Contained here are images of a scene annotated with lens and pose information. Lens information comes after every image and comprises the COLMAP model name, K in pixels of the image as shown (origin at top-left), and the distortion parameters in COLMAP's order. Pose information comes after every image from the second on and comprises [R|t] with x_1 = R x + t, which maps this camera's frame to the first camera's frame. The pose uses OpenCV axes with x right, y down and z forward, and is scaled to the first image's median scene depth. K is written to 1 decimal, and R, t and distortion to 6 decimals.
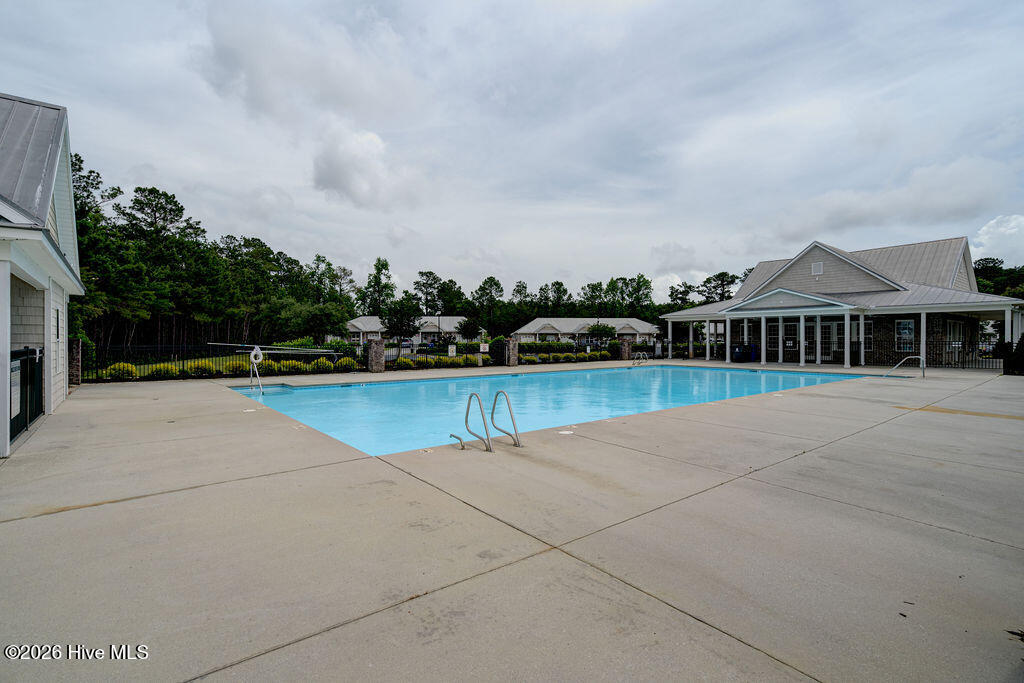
lens RADIAL K [[440.9, 0, 509.3], [0, 440.9, 341.5], [0, 0, 1]] dist [0.001787, 0.000052]
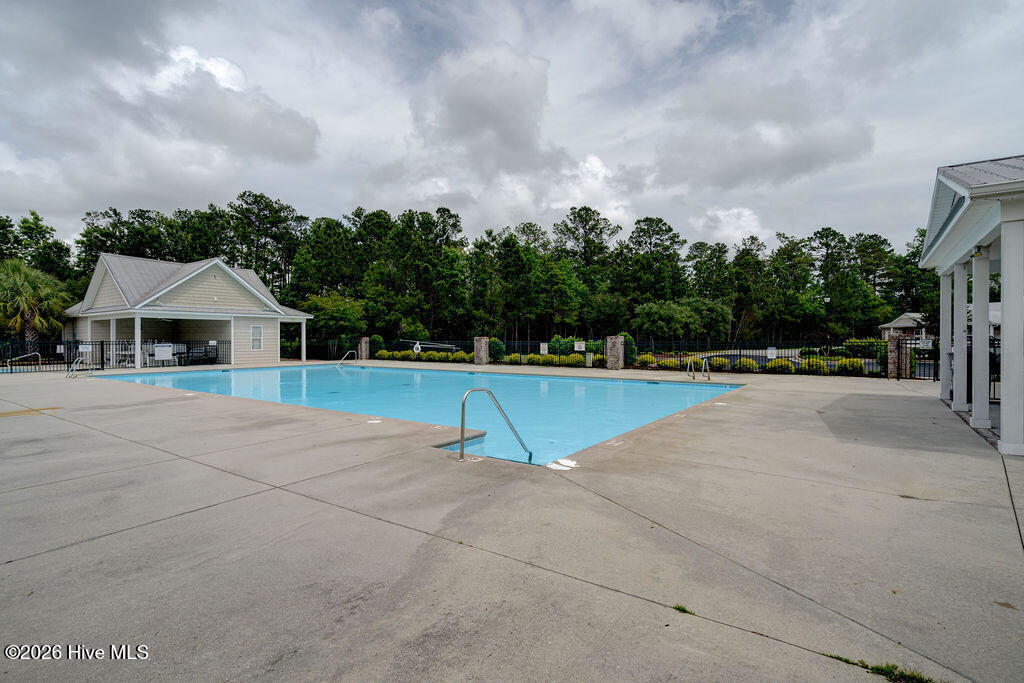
lens RADIAL K [[514.8, 0, 509.3], [0, 514.8, 340.0], [0, 0, 1]] dist [-0.002838, -0.000066]
pose [[0.232417, 0.006763, -0.972593, 1.012648], [0.004814, 0.999956, 0.008104, -0.009468], [0.972604, -0.006566, 0.232374, 0.662489]]
